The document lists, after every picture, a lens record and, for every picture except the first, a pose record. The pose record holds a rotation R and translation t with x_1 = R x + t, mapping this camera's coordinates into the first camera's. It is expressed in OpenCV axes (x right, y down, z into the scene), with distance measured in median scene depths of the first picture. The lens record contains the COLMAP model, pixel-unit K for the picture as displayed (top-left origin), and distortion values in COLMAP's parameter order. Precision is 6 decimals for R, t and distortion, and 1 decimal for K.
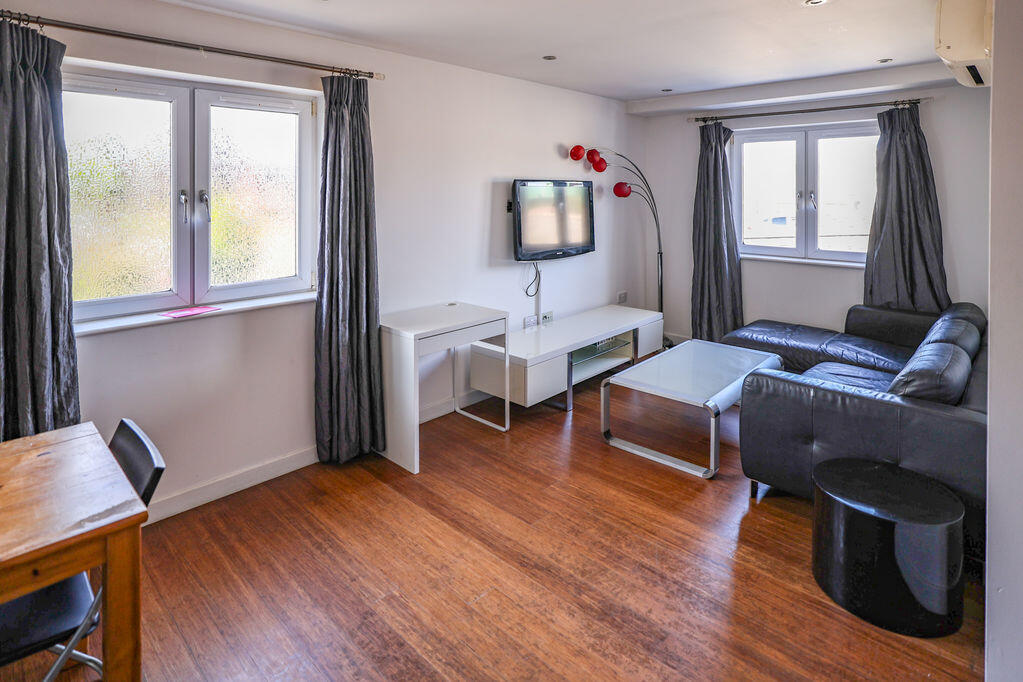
lens RADIAL K [[568.4, 0, 511.5], [0, 568.4, 341.0], [0, 0, 1]] dist [-0.030575, 0.030006]
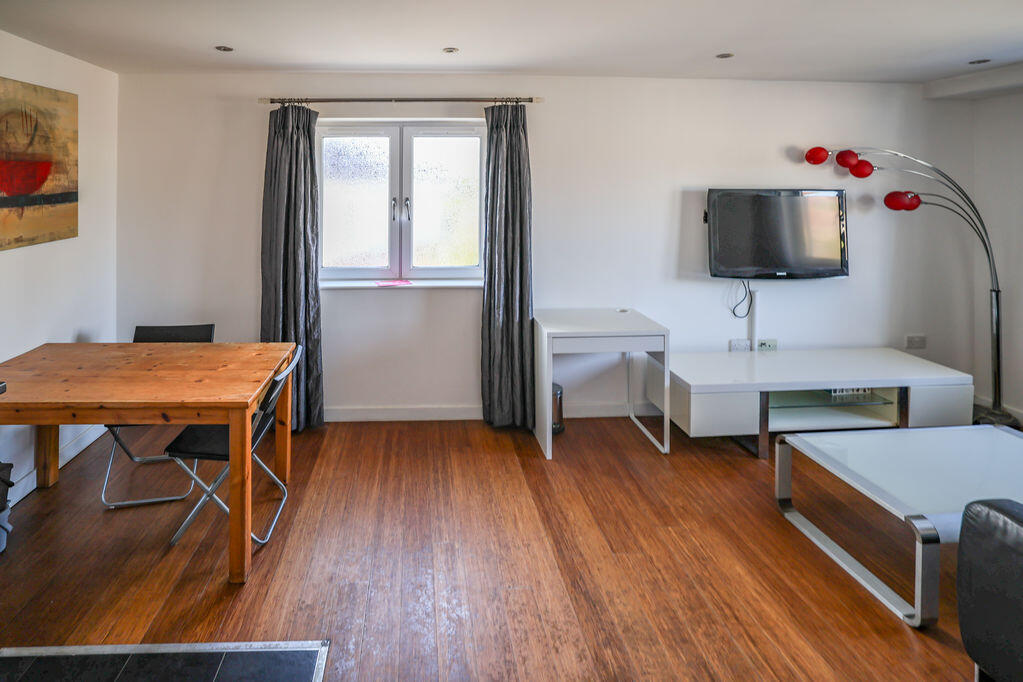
lens RADIAL K [[543.2, 0, 511.9], [0, 543.2, 304.8], [0, 0, 1]] dist [-0.016079, 0.000758]
pose [[0.698632, 0.169922, -0.695010, 0.476639], [-0.183356, 0.981470, 0.055647, -0.104247], [0.691588, 0.088558, 0.716843, 0.198429]]
